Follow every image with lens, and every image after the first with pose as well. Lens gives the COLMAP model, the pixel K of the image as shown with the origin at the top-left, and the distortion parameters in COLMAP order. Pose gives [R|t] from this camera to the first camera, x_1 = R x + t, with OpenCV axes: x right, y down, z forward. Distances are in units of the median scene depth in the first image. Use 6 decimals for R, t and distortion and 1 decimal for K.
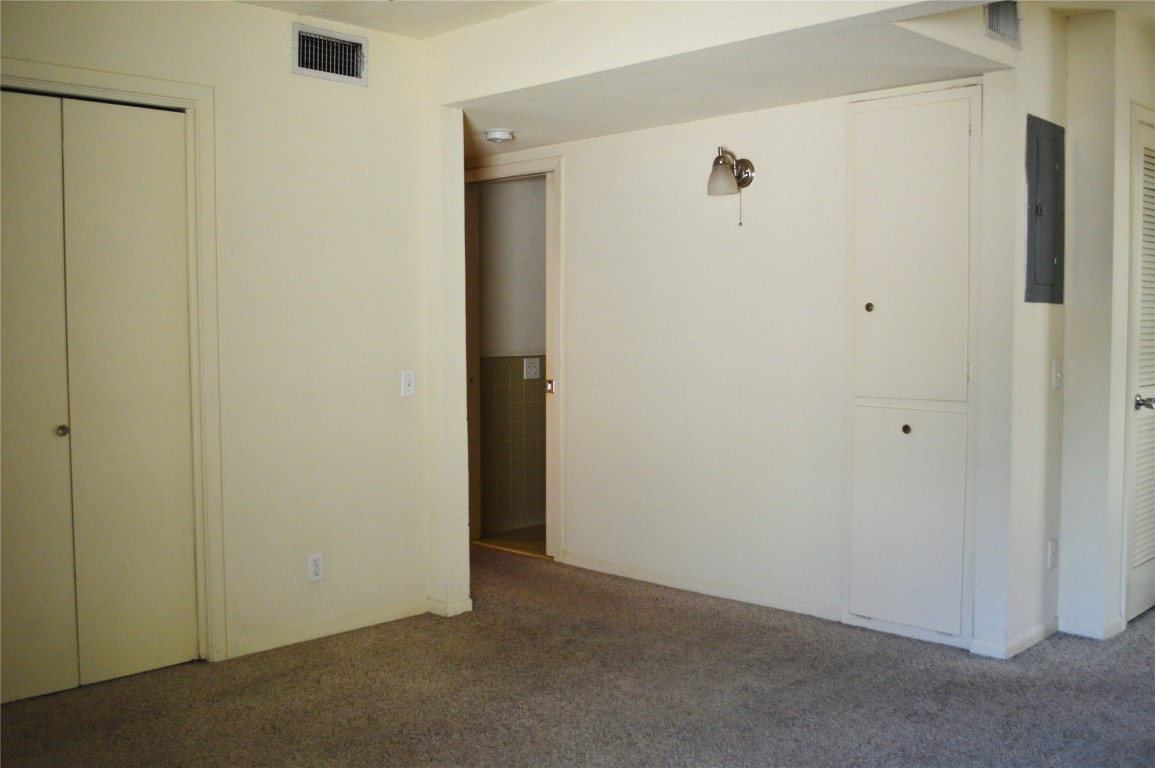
lens RADIAL K [[1131.1, 0, 577.5], [0, 1131.1, 384.0], [0, 0, 1]] dist [0.004642, 0.005953]
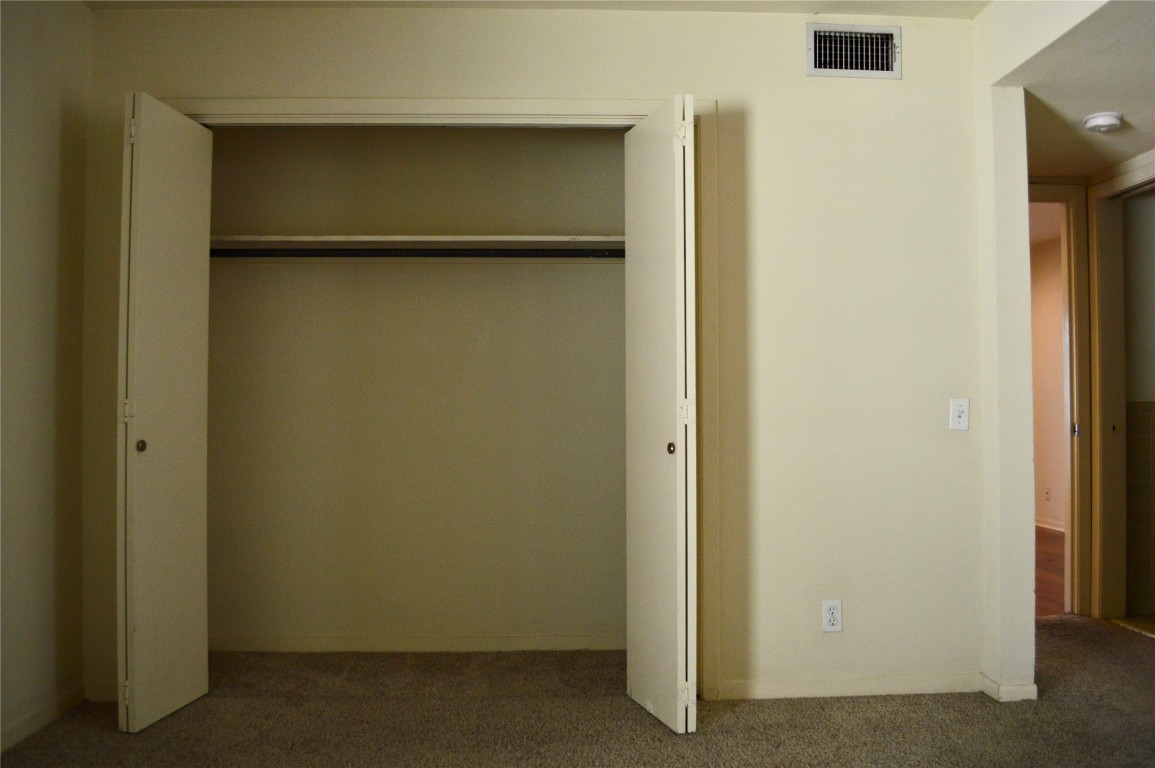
lens RADIAL K [[977.0, 0, 577.5], [0, 977.0, 384.0], [0, 0, 1]] dist [-0.052160, 0.000916]
pose [[0.744787, -0.016425, -0.667100, 0.130251], [-0.036652, 0.997181, -0.065473, 0.036899], [0.666295, 0.073214, 0.742086, 0.284525]]
